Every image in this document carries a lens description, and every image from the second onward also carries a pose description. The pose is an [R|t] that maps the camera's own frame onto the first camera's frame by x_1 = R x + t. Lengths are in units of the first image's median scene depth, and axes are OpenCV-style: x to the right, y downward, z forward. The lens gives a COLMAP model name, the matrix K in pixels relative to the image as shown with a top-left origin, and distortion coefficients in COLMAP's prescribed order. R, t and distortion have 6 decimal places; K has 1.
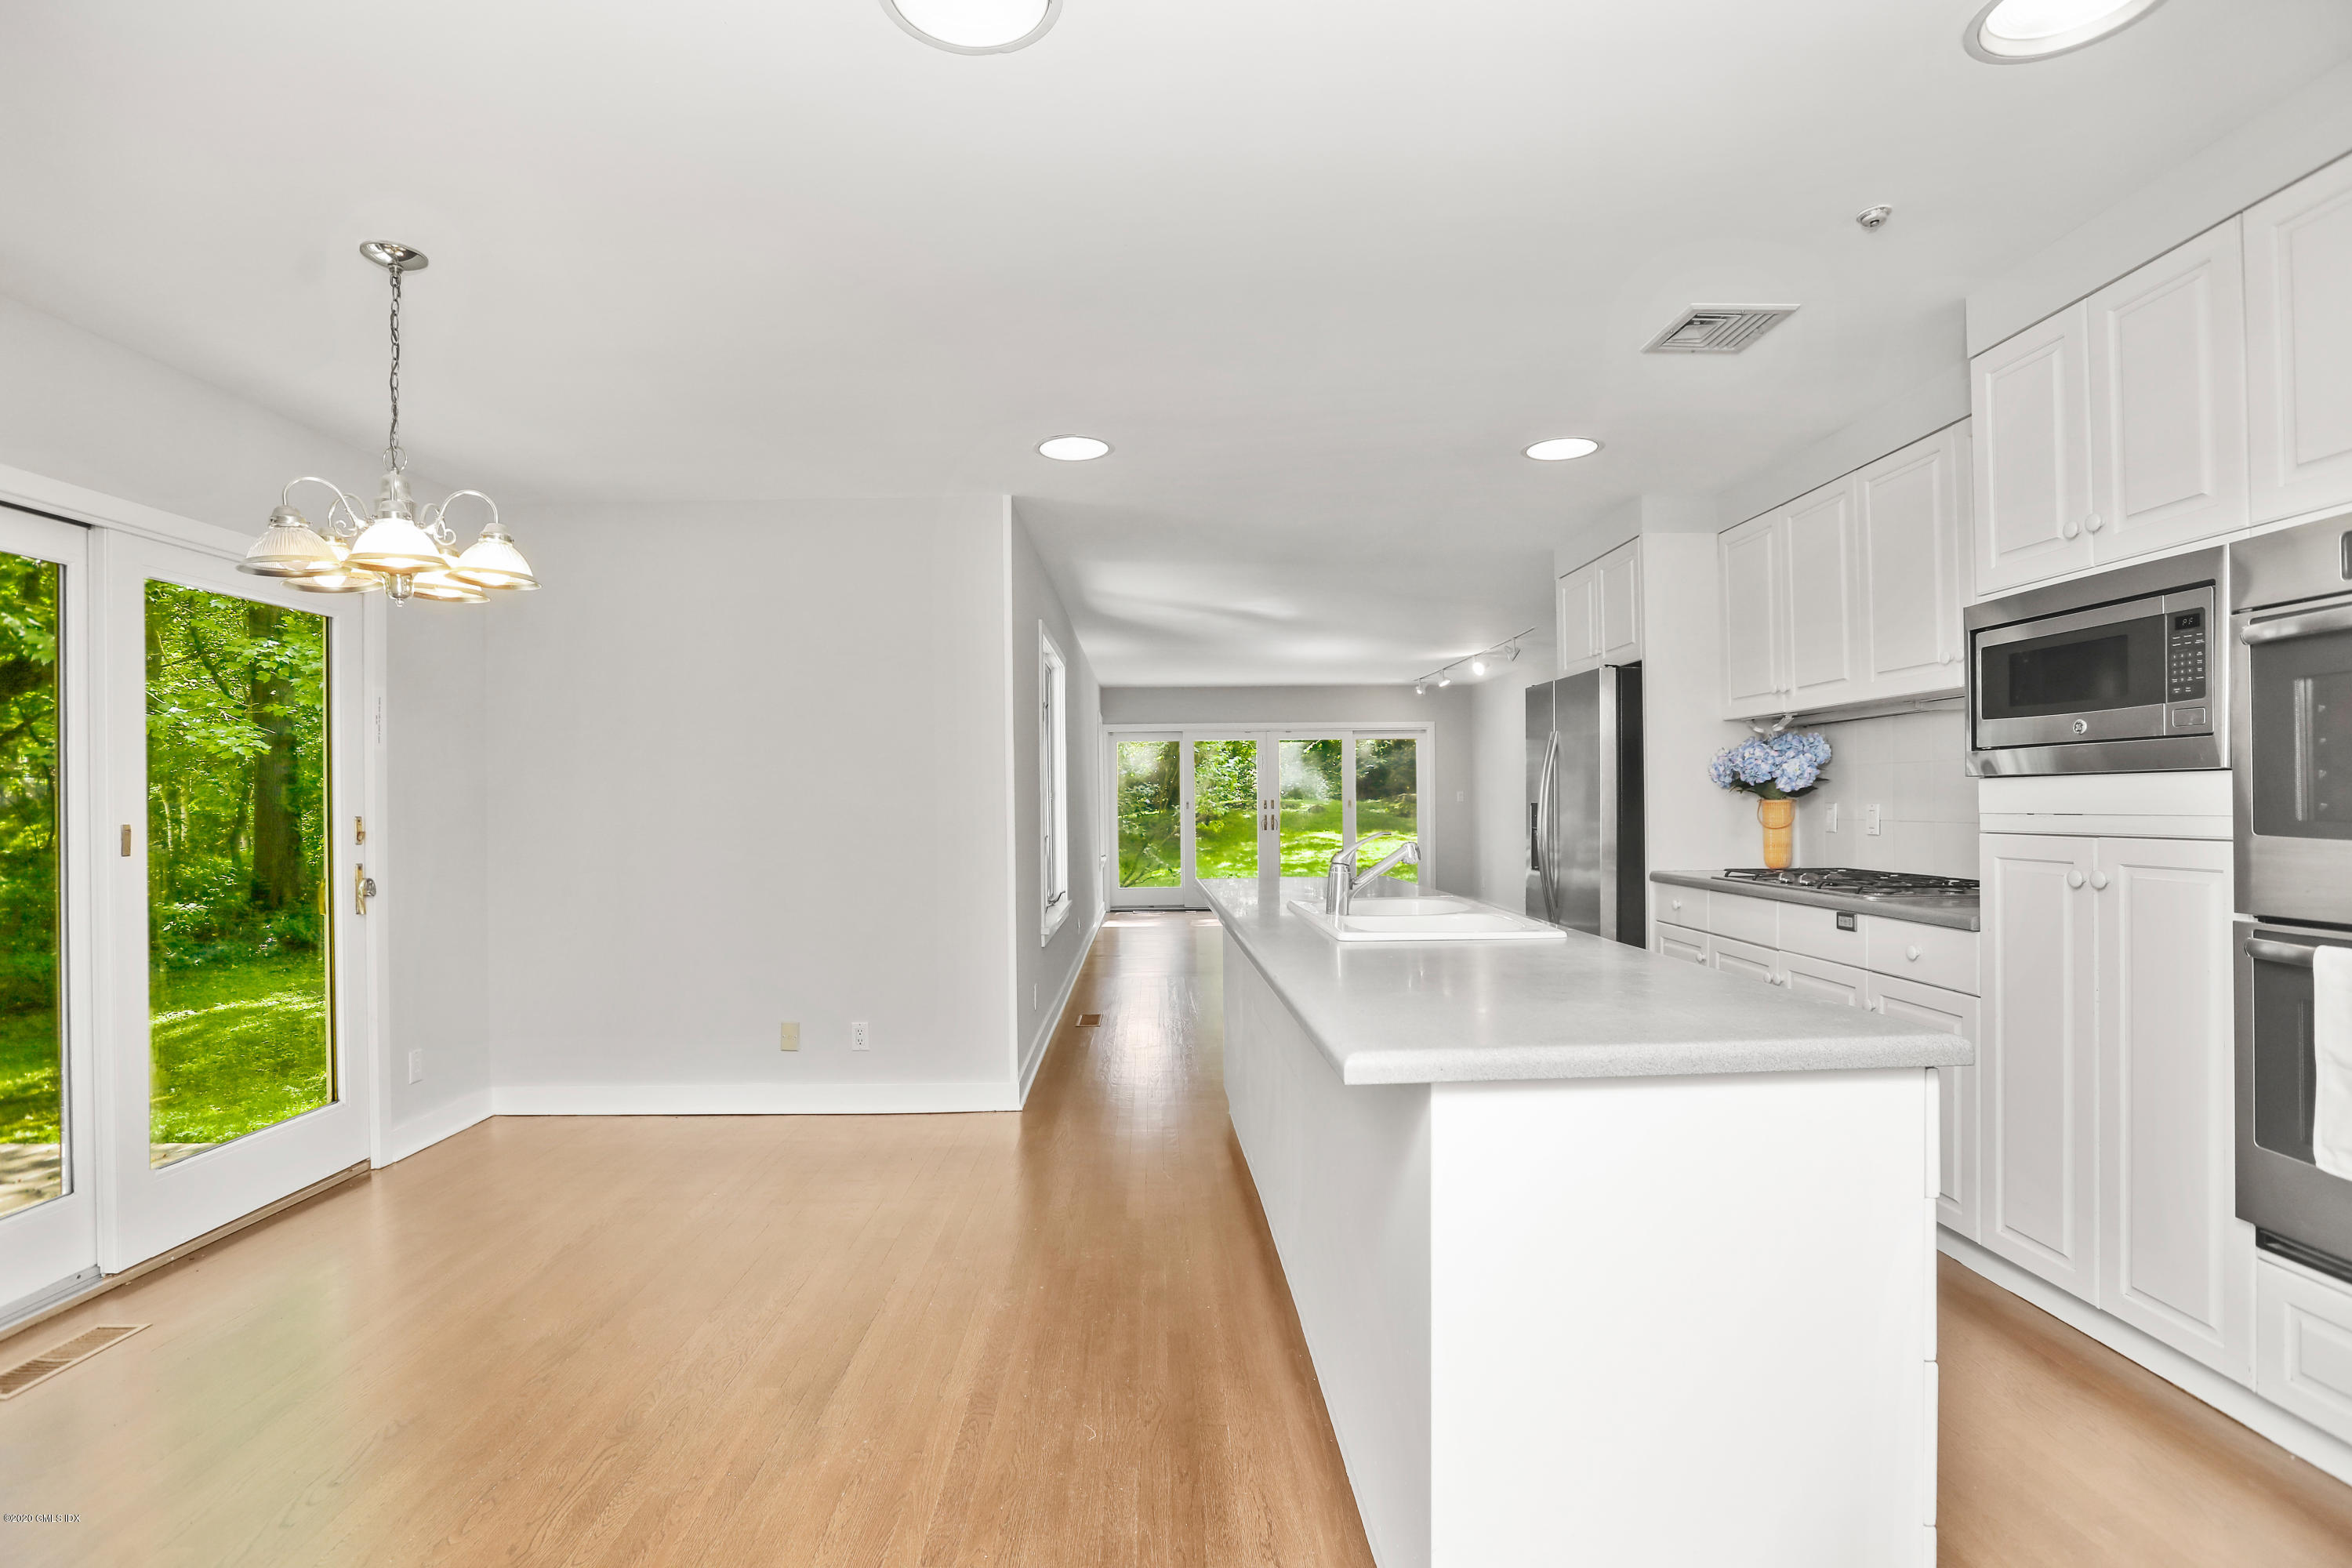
lens RADIAL K [[1101.4, 0, 1146.9], [0, 1101.4, 805.6], [0, 0, 1]] dist [-0.030859, 0.000009]
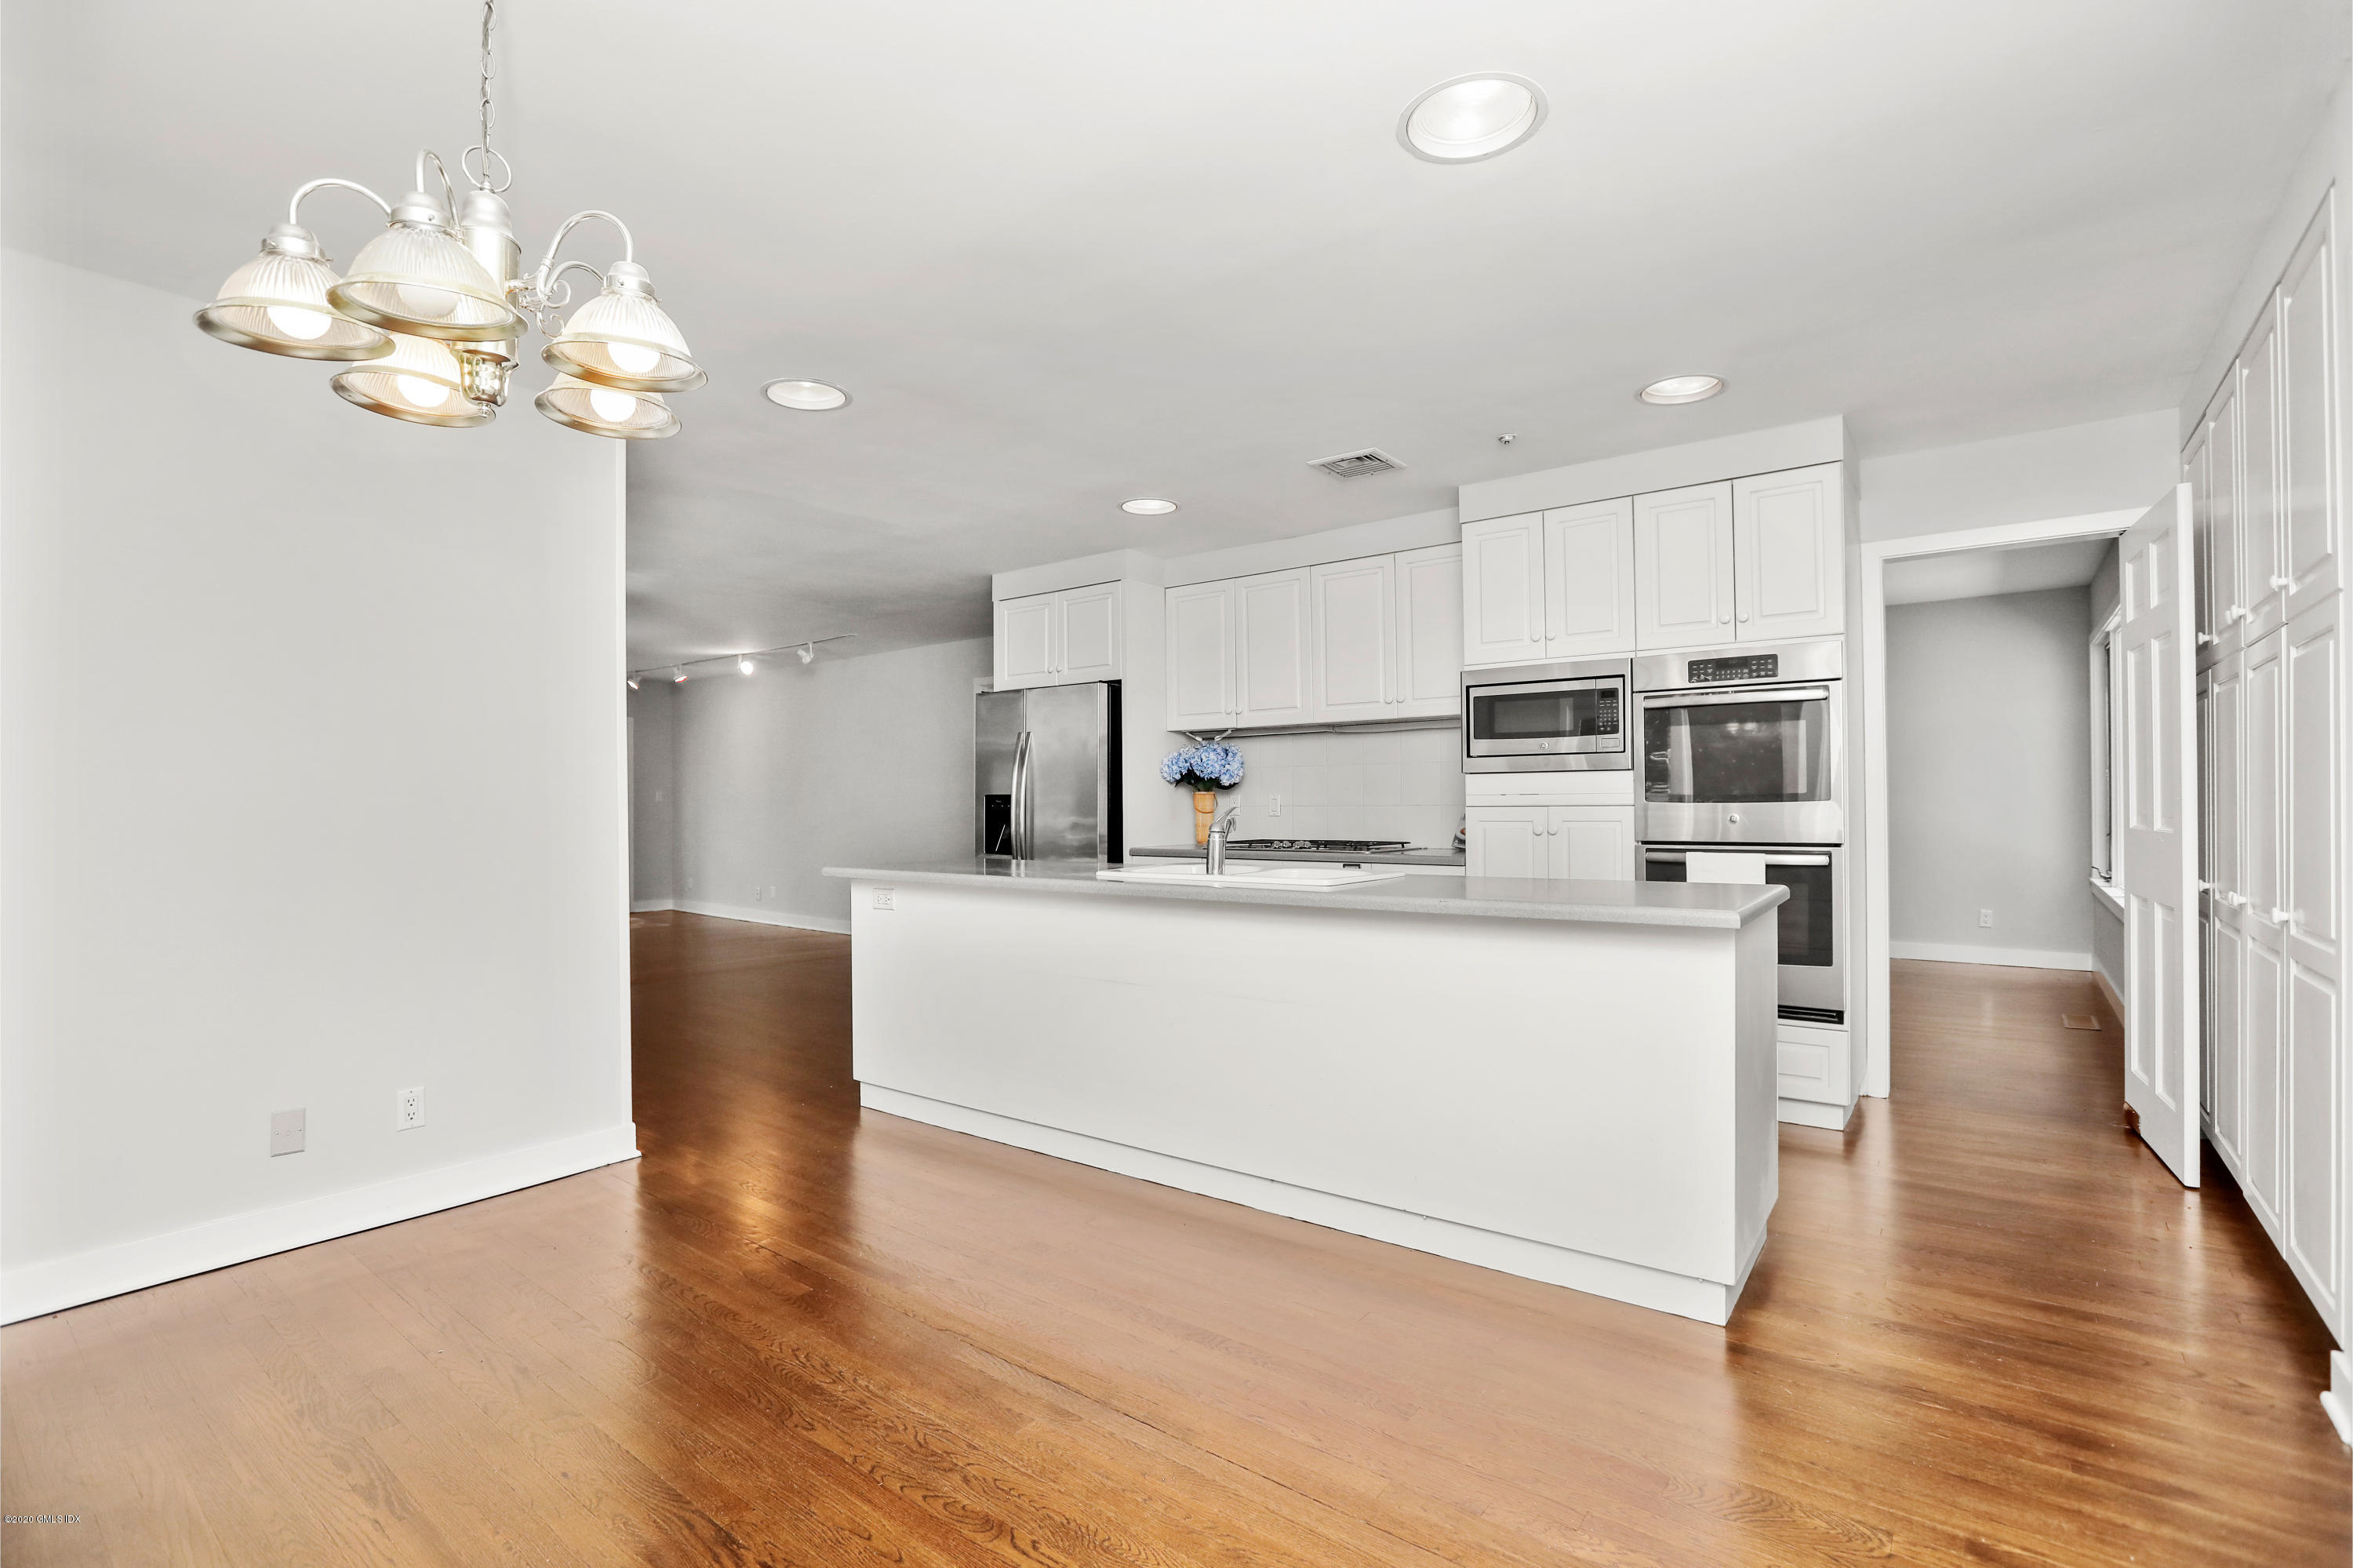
lens RADIAL K [[1101.9, 0, 1147.4], [0, 1101.9, 805.6], [0, 0, 1]] dist [-0.030859, 0.000009]
pose [[0.616115, 0.004324, 0.787644, -0.886211], [0.000146, 0.999984, -0.005604, 0.033362], [-0.787656, 0.003567, 0.616105, 0.335738]]
